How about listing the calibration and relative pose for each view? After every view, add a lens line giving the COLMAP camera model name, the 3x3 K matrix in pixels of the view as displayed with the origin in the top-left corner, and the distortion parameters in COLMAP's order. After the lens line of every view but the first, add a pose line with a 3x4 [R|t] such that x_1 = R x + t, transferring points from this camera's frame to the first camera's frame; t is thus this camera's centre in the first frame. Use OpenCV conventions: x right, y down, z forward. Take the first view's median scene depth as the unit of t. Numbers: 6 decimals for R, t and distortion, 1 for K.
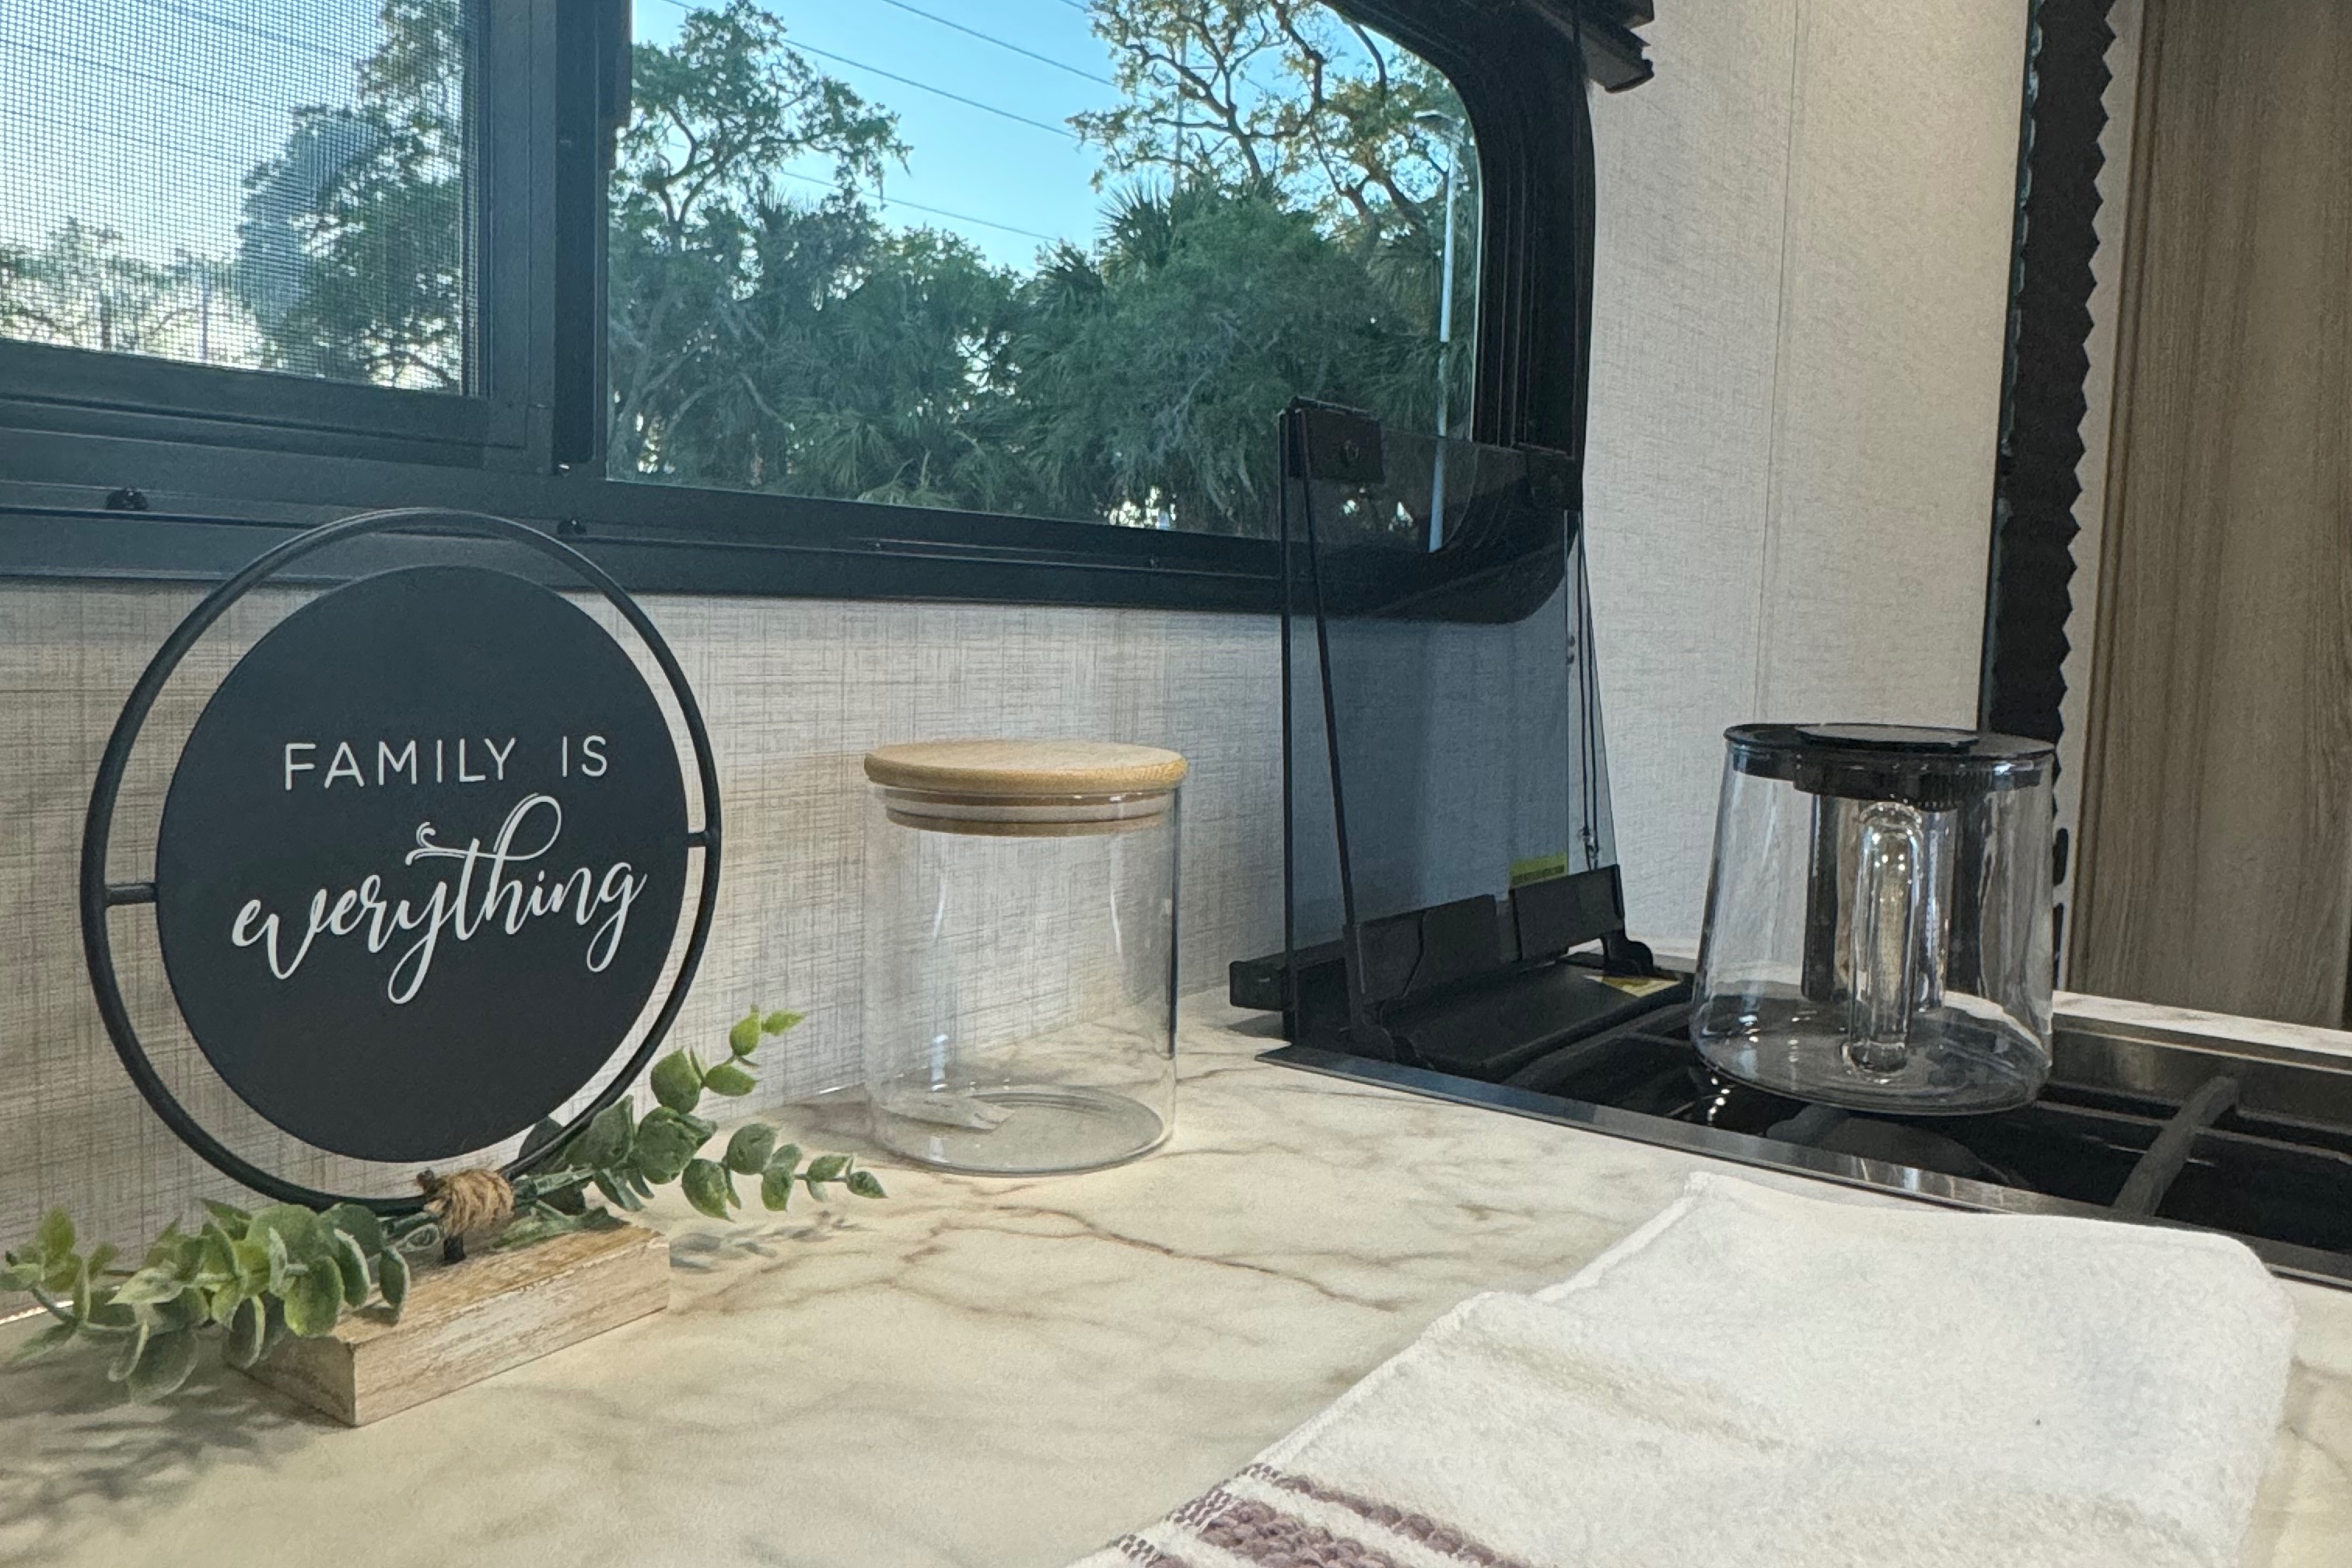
lens RADIAL K [[1788.0, 0, 1175.5], [0, 1788.0, 733.7], [0, 0, 1]] dist [-0.005864, 0.002491]
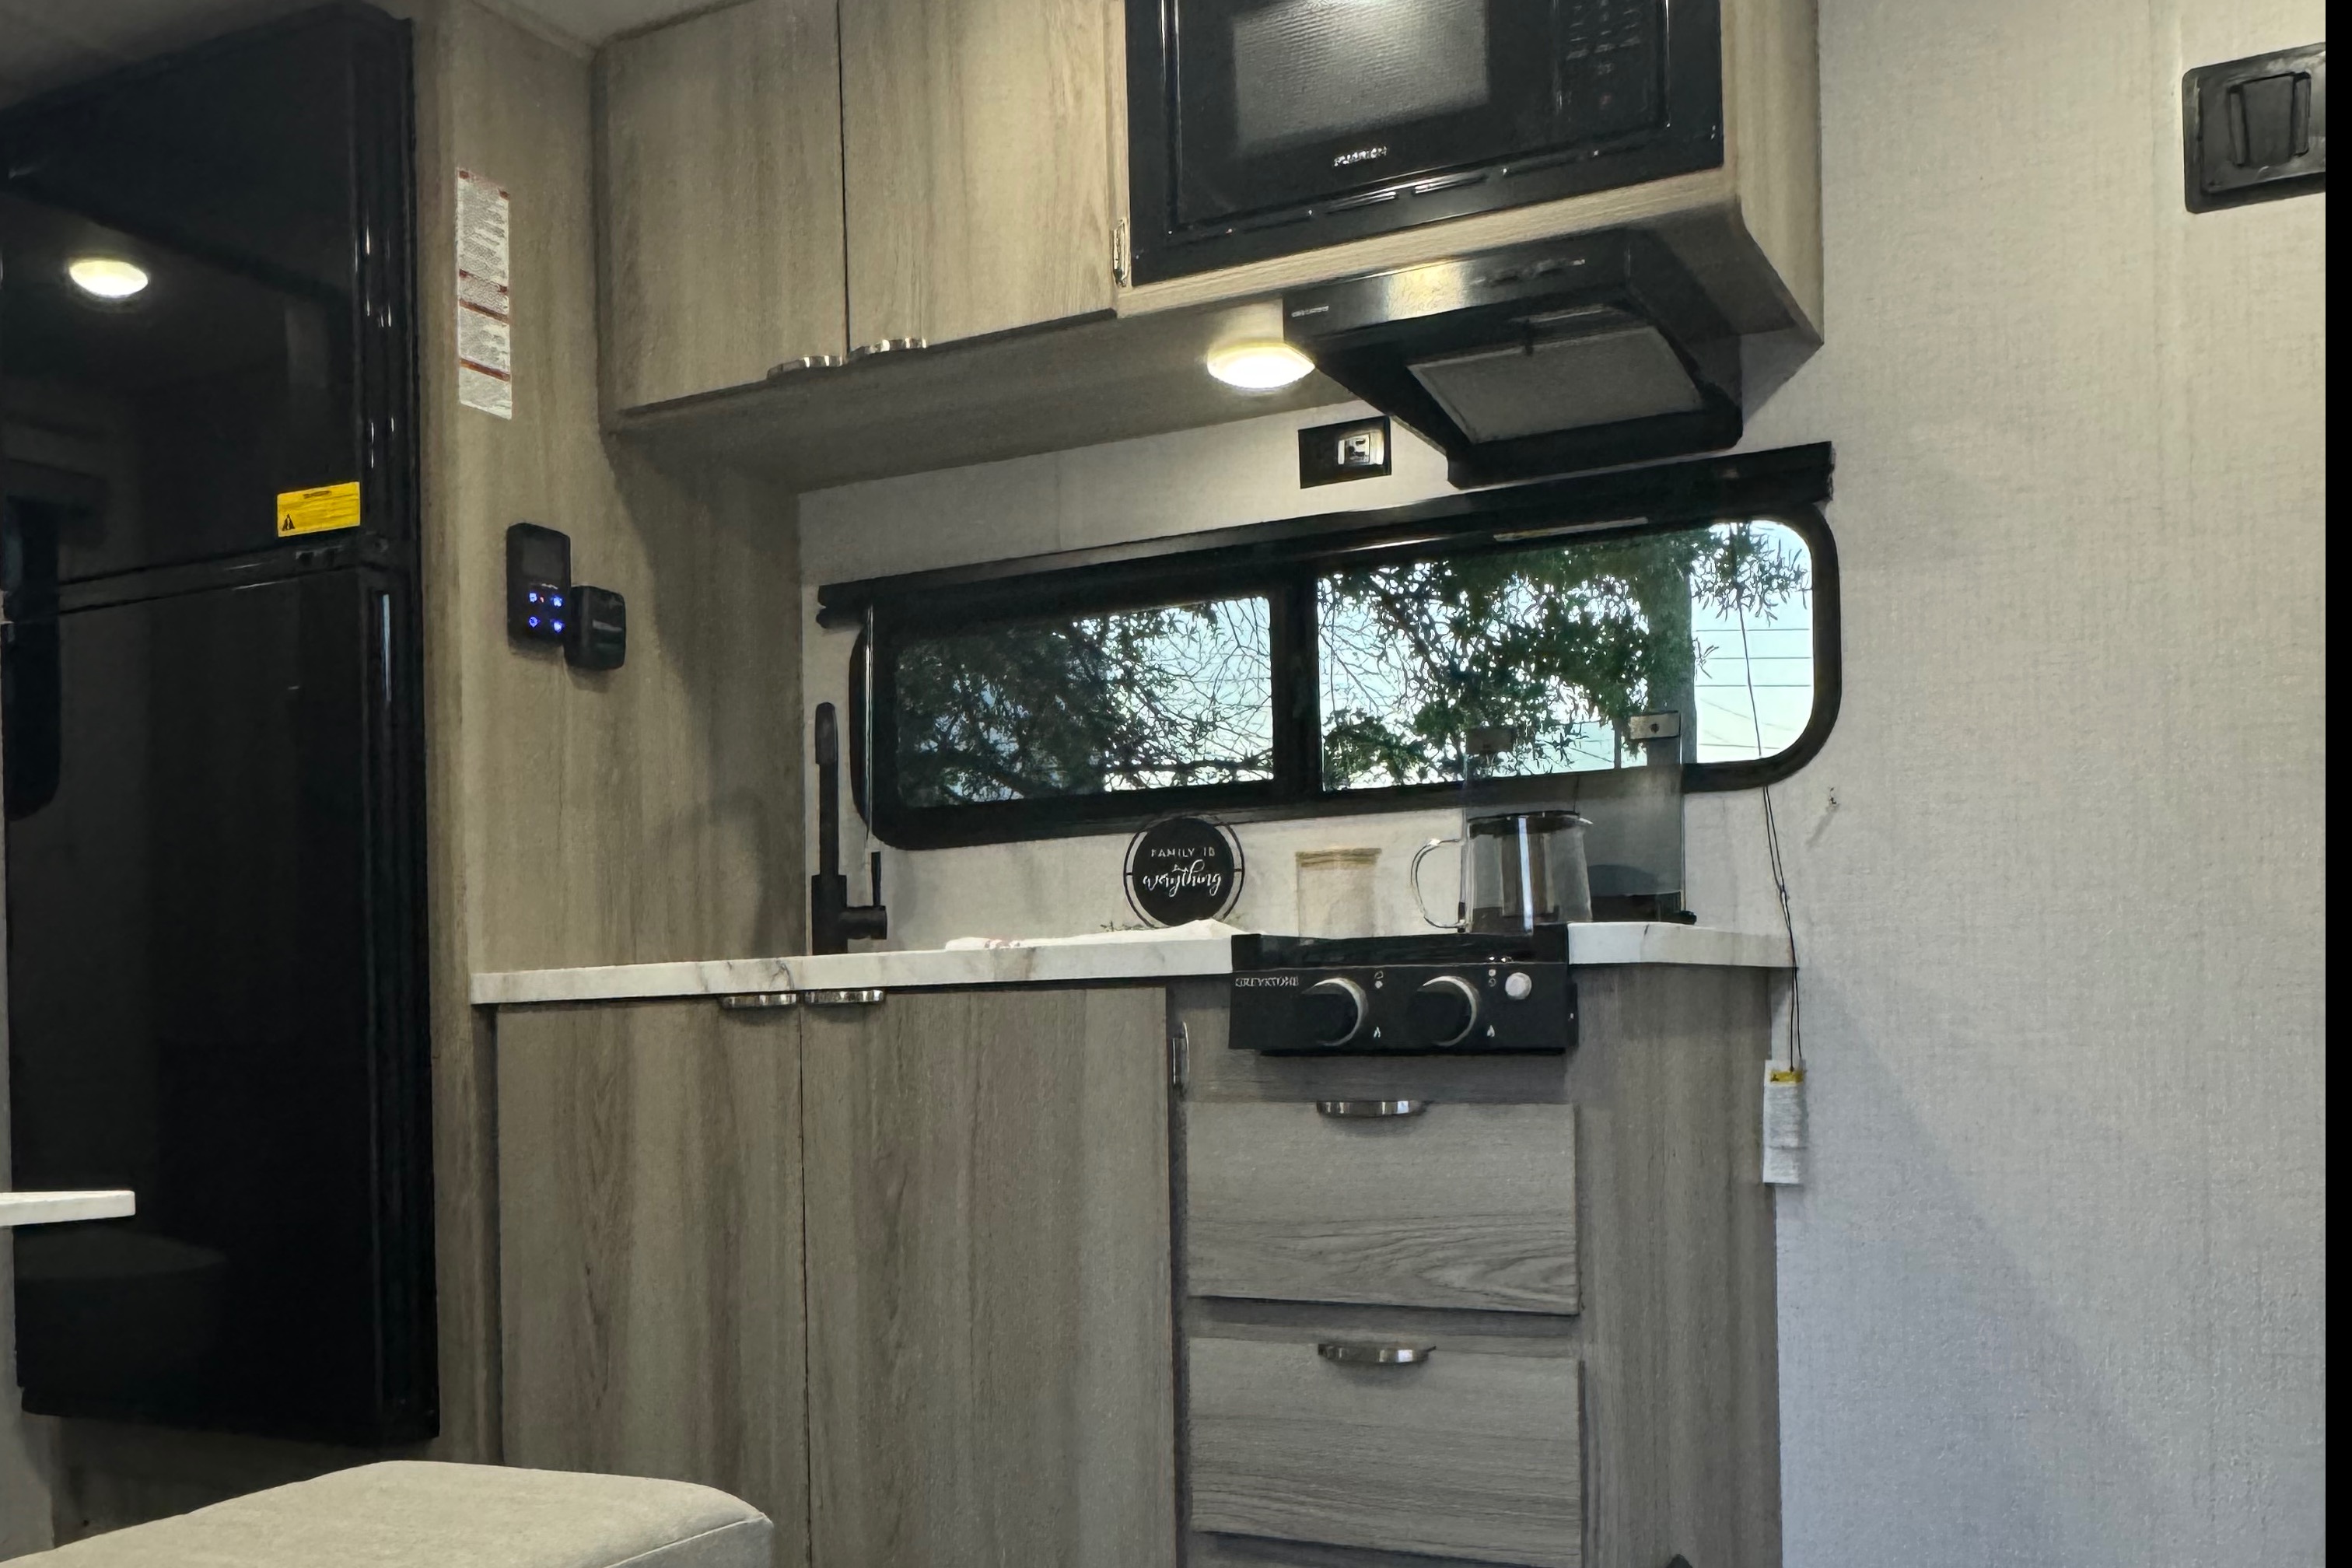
lens RADIAL K [[2220.7, 0, 1174.7], [0, 2220.7, 1015.1], [0, 0, 1]] dist [-0.009604, 0.004948]
pose [[0.175494, -0.039164, -0.983701, 5.367204], [-0.039009, 0.998147, -0.046699, 0.712356], [0.983707, 0.046569, 0.173641, -0.138877]]
